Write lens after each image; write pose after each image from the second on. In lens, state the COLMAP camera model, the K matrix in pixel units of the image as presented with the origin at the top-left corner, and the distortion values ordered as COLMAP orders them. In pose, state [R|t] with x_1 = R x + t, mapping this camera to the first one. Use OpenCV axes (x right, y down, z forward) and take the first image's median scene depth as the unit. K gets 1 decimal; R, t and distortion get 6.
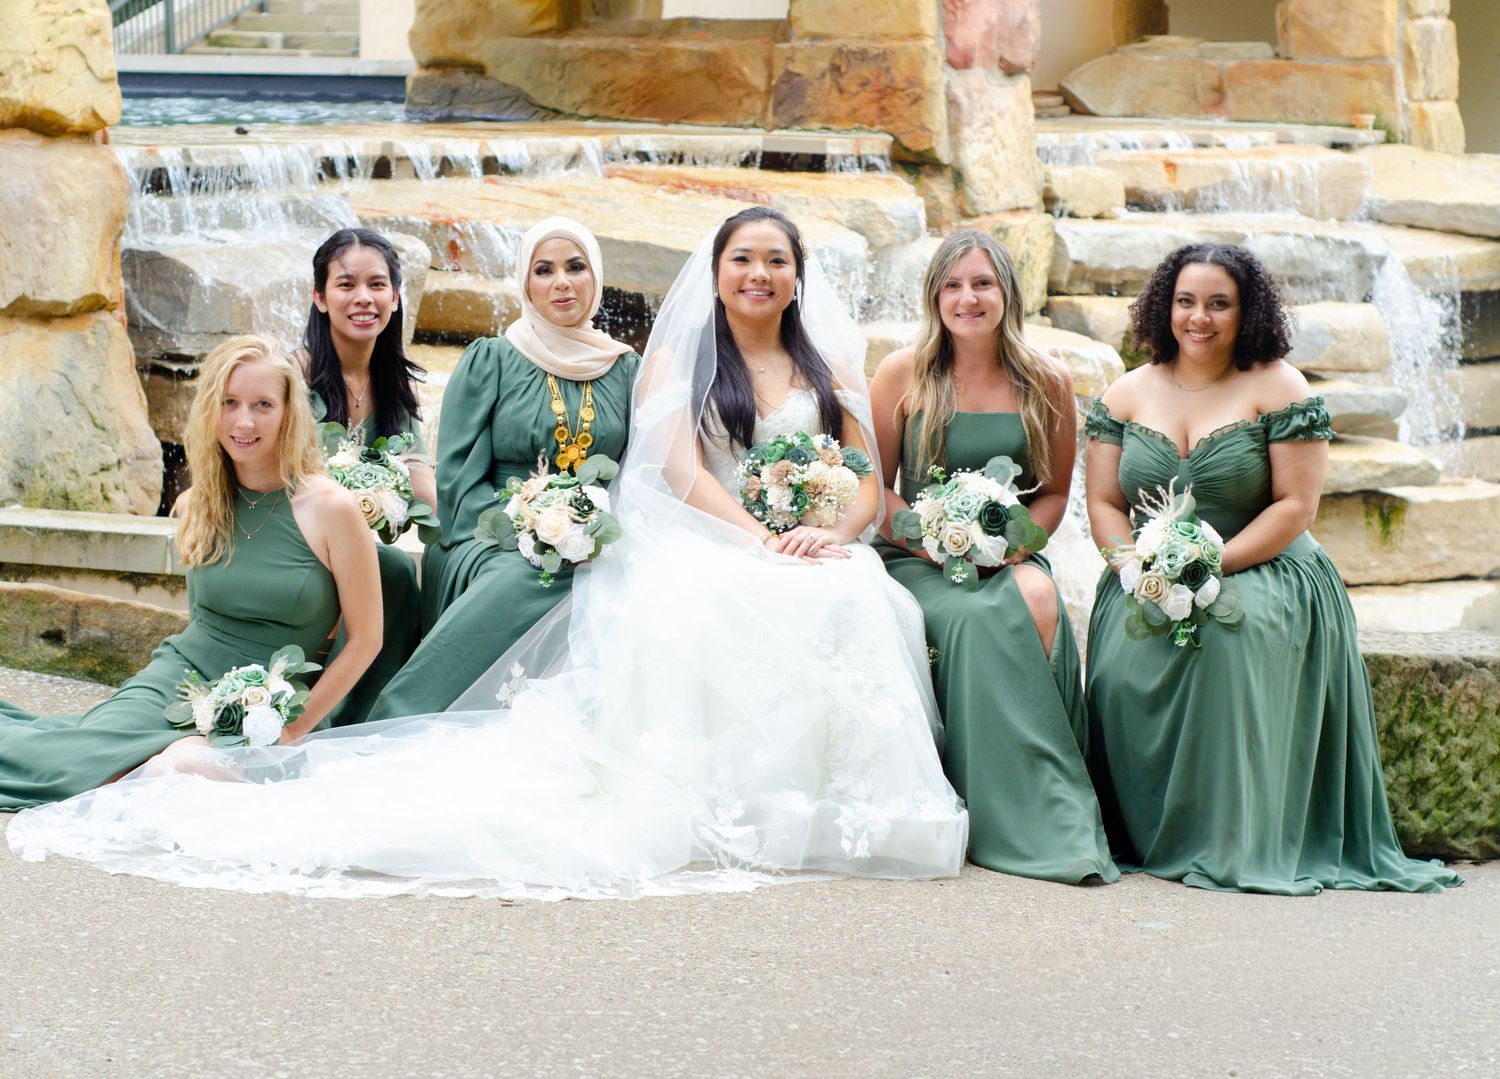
lens RADIAL K [[3503.9, 0, 662.8], [0, 3503.9, 544.0], [0, 0, 1]] dist [0.020075, -0.395657]
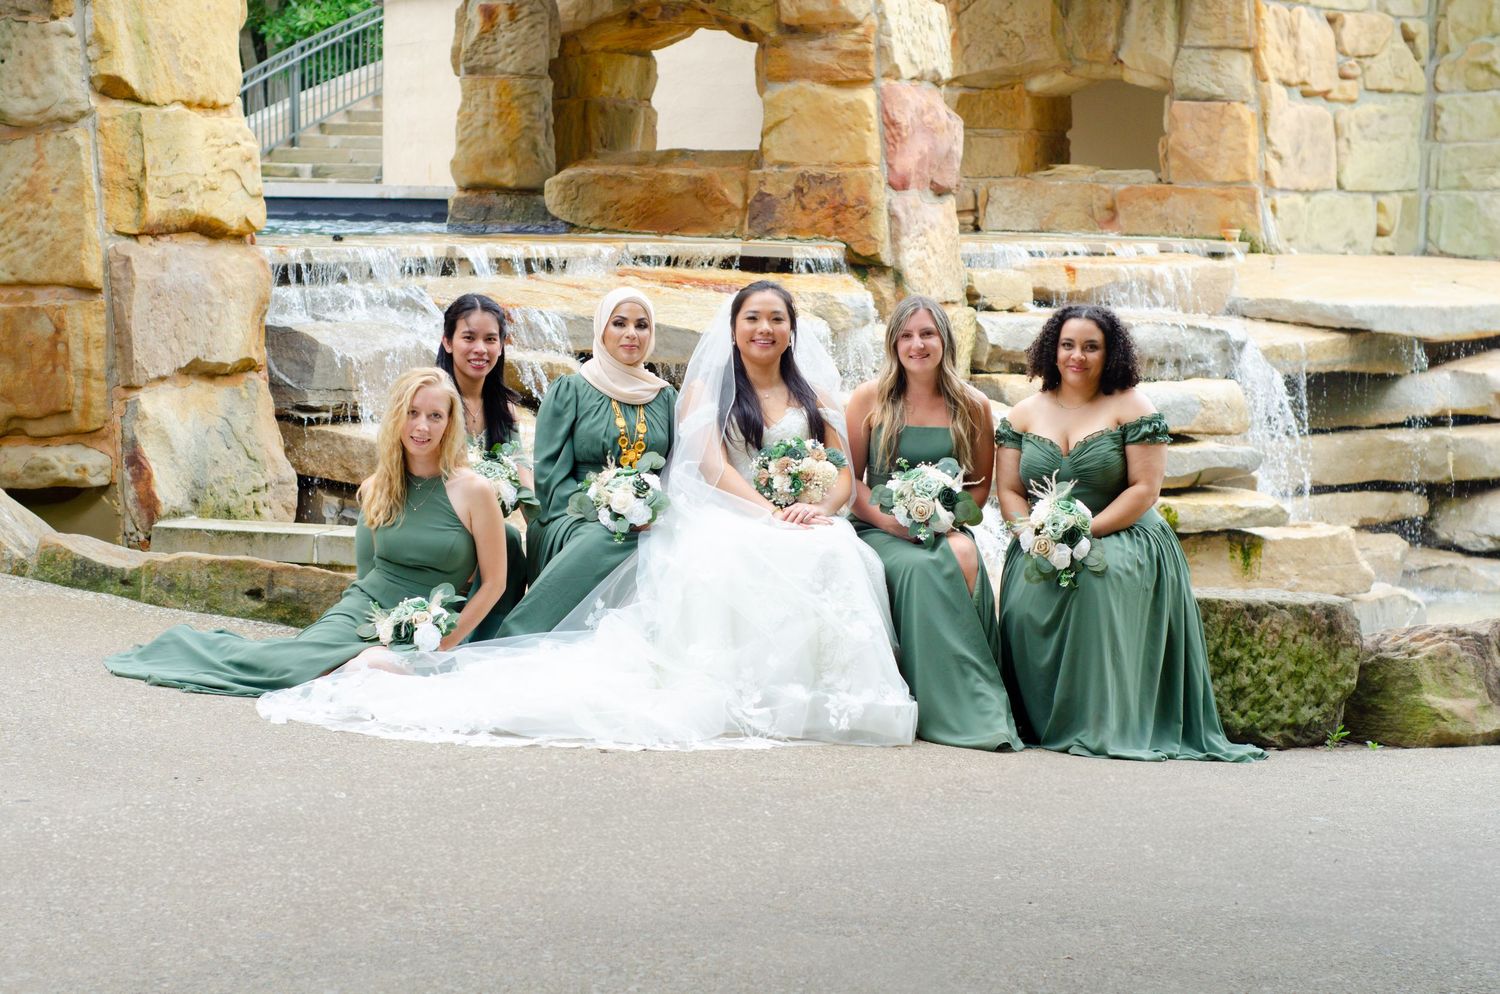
lens RADIAL K [[3218.8, 0, 750.0], [0, 3218.8, 497.0], [0, 0, 1]] dist [0.010066, -0.188944]
pose [[0.999191, -0.005616, 0.039813, -0.022487], [0.007292, 0.999088, -0.042066, 0.033301], [-0.039541, 0.042322, 0.998321, -0.212722]]
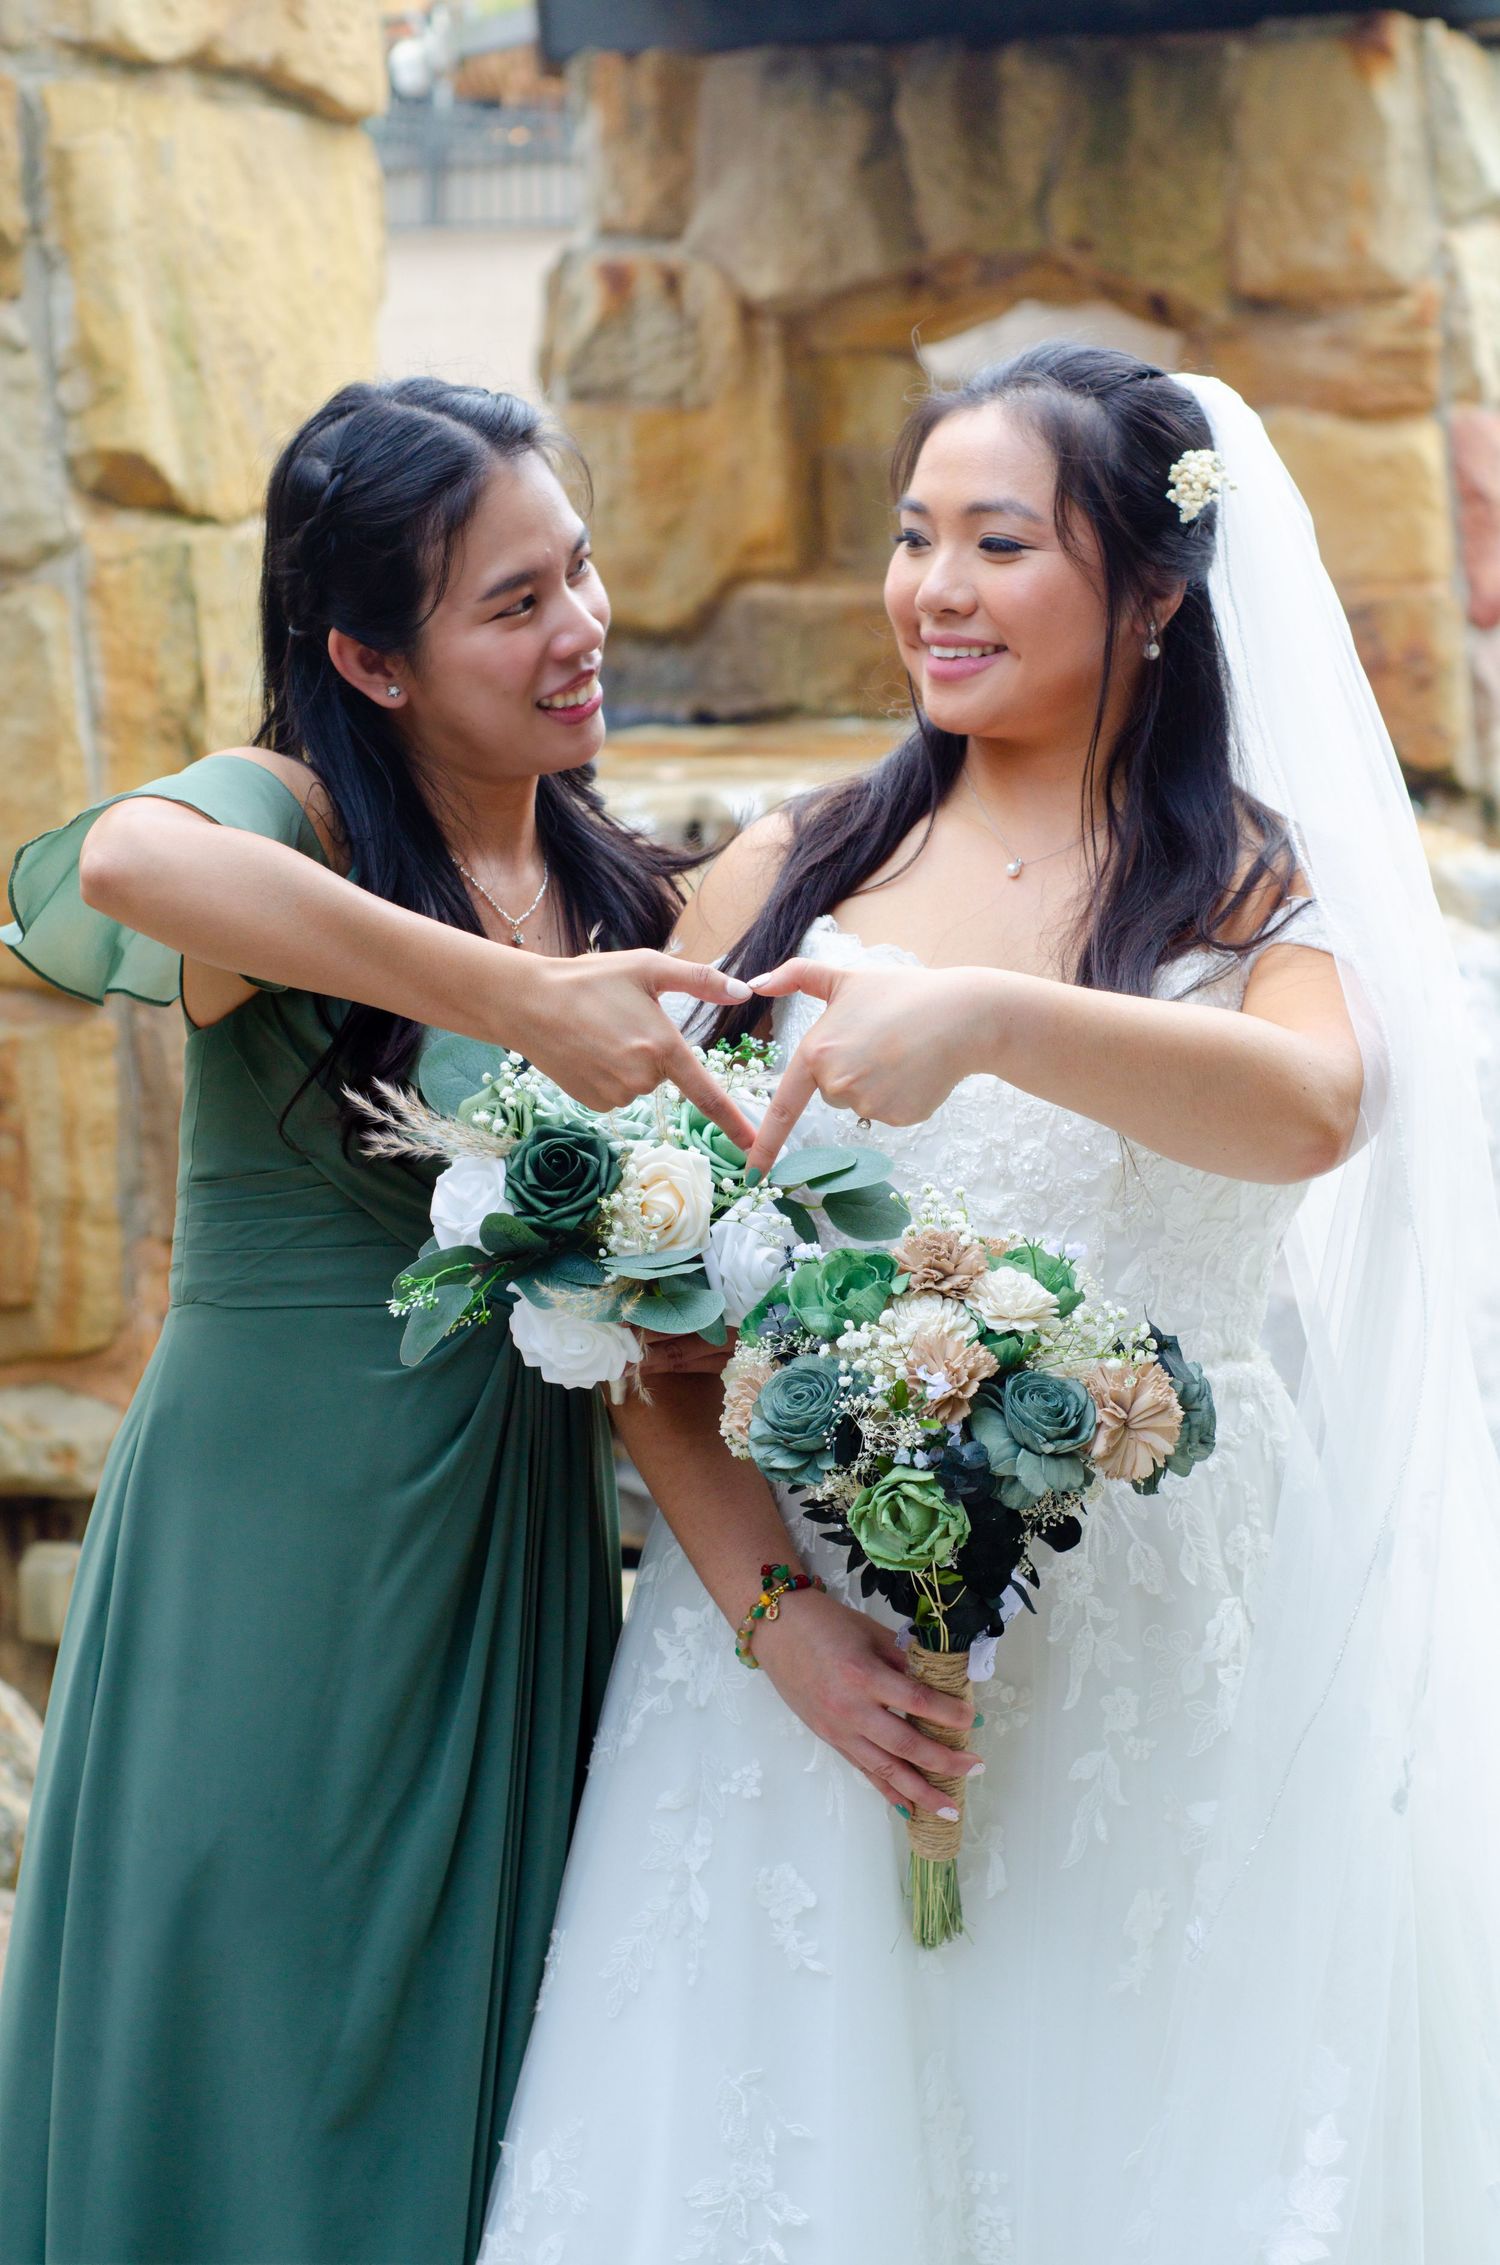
lens RADIAL K [[4950.0, 0, 746.6], [0, 4950.0, 1167.4], [0, 0, 1]] dist [-0.036108, -0.135073]
pose [[0.997392, -0.023061, 0.068397, -0.166619], [0.023880, 0.999652, -0.011188, -0.057232], [-0.068115, 0.012792, 0.997595, 0.243364]]
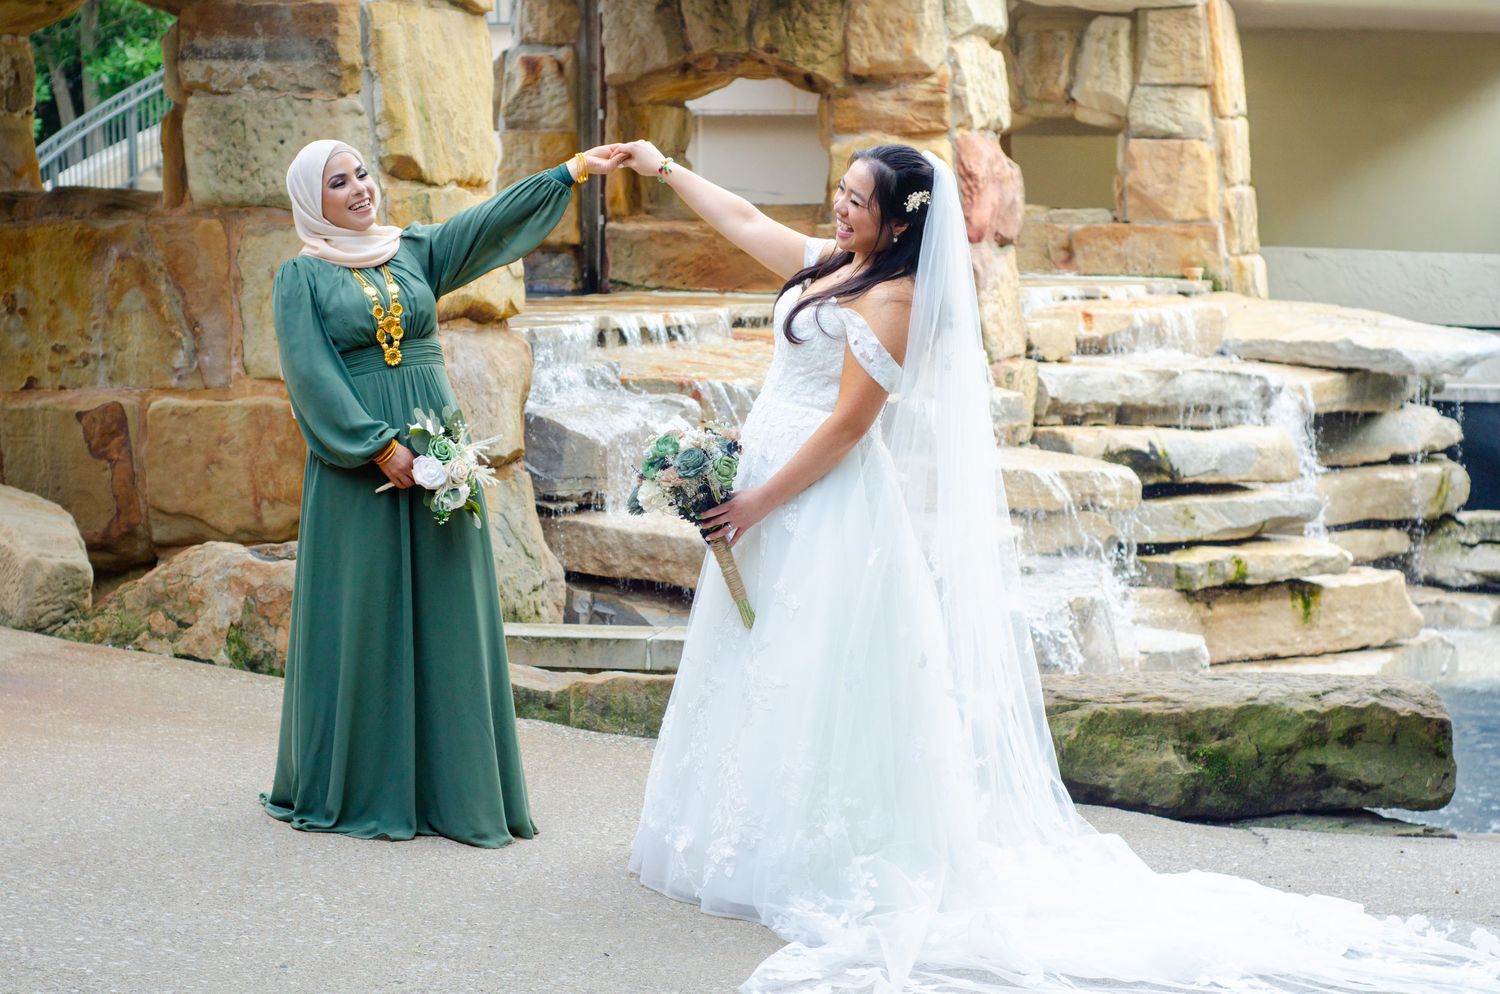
lens RADIAL K [[3230.9, 0, 750.0], [0, 3230.9, 497.0], [0, 0, 1]] dist [0.000329, 0.090046]
pose [[0.989215, -0.030740, 0.143212, -0.248176], [0.037703, 0.998222, -0.046165, 0.001620], [-0.141538, 0.051067, 0.988615, -0.145411]]
